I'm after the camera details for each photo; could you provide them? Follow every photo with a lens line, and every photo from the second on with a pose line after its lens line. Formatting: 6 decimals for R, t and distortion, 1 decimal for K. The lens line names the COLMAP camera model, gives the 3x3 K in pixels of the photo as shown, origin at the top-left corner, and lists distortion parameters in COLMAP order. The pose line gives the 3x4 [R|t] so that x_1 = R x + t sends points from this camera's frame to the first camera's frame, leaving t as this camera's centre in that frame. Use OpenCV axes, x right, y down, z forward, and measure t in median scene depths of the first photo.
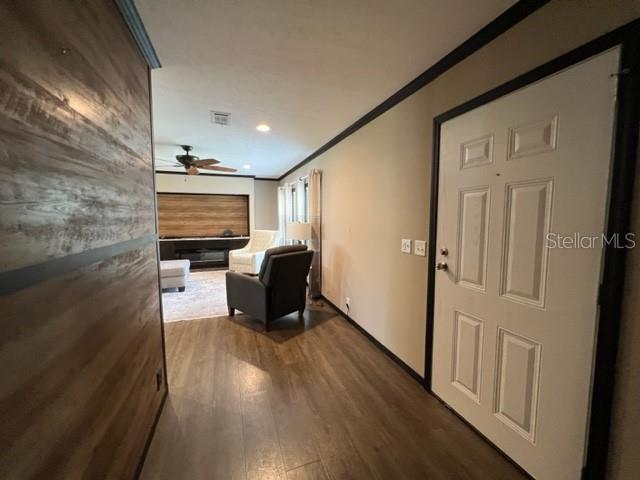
lens RADIAL K [[257.3, 0, 320.0], [0, 257.3, 240.0], [0, 0, 1]] dist [0.000594, 0.000018]
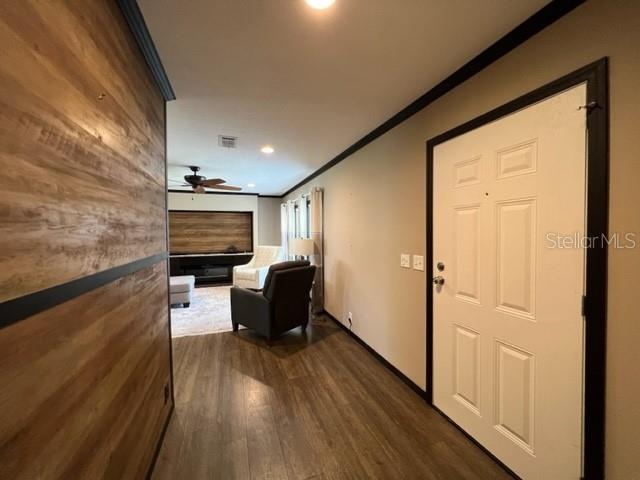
lens RADIAL K [[256.1, 0, 320.0], [0, 256.1, 240.0], [0, 0, 1]] dist [0.000071, 0.000025]
pose [[0.999919, -0.008743, -0.009256, 0.002536], [0.008188, 0.998260, -0.058397, -0.003614], [0.009750, 0.058317, 0.998251, -0.045295]]
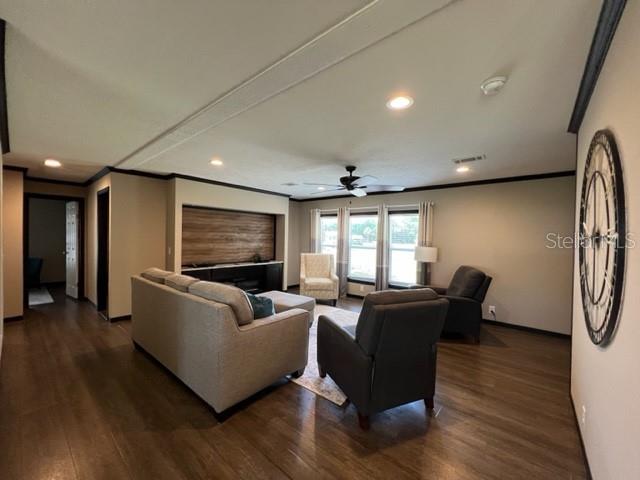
lens RADIAL K [[257.3, 0, 320.0], [0, 257.3, 240.0], [0, 0, 1]] dist [0.000594, 0.000018]
pose [[0.860979, 0.010607, 0.508530, -2.369763], [0.026926, 0.997430, -0.066393, -0.083402], [-0.507928, 0.070855, 0.858481, 0.555617]]
